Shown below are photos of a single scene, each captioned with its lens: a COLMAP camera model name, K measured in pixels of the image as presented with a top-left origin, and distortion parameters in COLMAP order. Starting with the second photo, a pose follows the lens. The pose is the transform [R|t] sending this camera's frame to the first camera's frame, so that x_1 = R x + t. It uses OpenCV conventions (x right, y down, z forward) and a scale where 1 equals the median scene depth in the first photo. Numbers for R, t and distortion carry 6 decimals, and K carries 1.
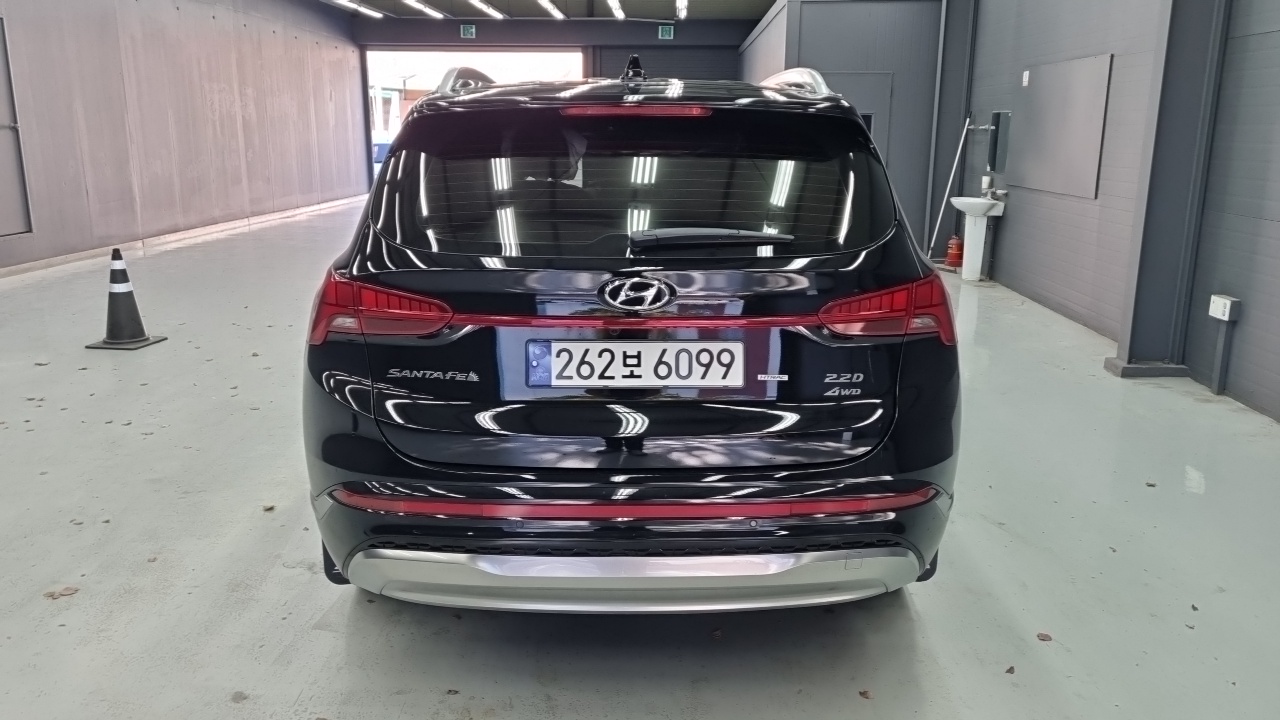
lens RADIAL K [[989.3, 0, 639.8], [0, 989.3, 355.0], [0, 0, 1]] dist [0.066880, -0.035430]
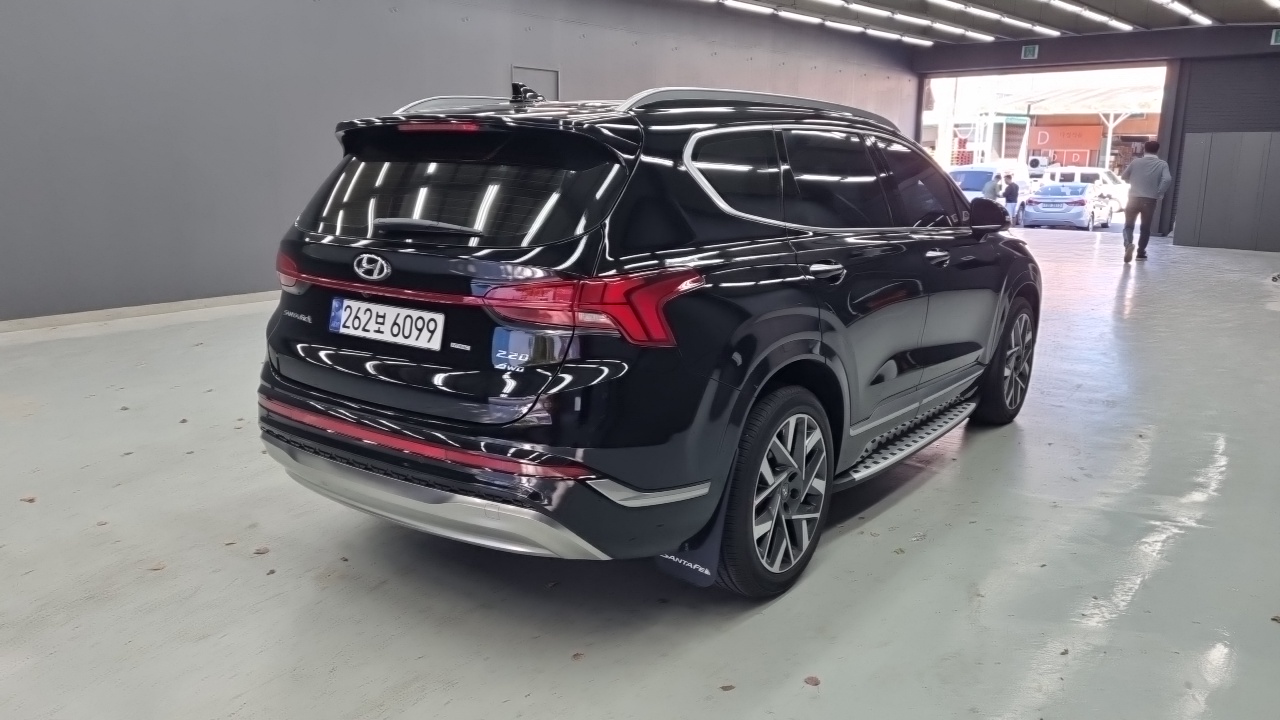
lens RADIAL K [[989.3, 0, 633.4], [0, 989.3, 363.4], [0, 0, 1]] dist [0.066880, -0.035430]
pose [[0.784139, 0.129563, -0.606910, 2.207075], [-0.141762, 0.989502, 0.028079, -0.044171], [0.604177, 0.064019, 0.794275, 0.373379]]
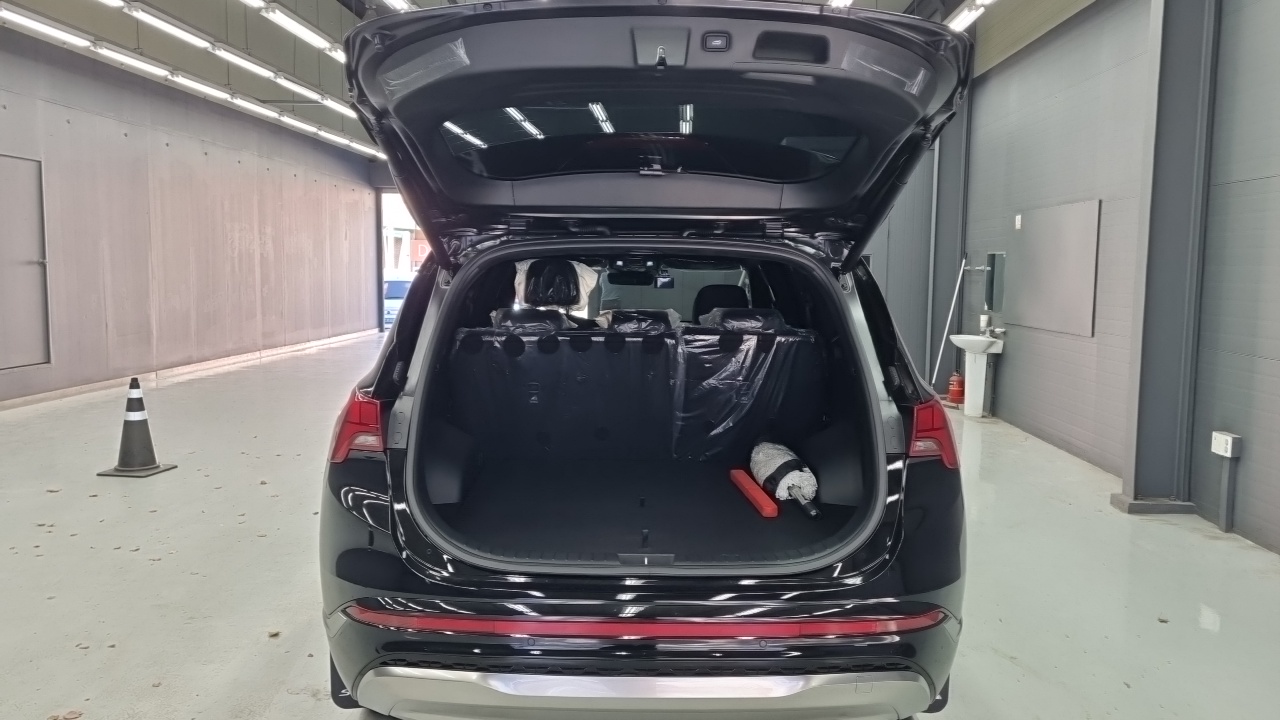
lens RADIAL K [[989.3, 0, 640.0], [0, 989.3, 363.5], [0, 0, 1]] dist [0.066880, -0.035430]
pose [[0.999982, 0.005084, -0.003170, -0.002278], [-0.005446, 0.991840, -0.127373, 0.005016], [0.002496, 0.127388, 0.991850, -0.009998]]
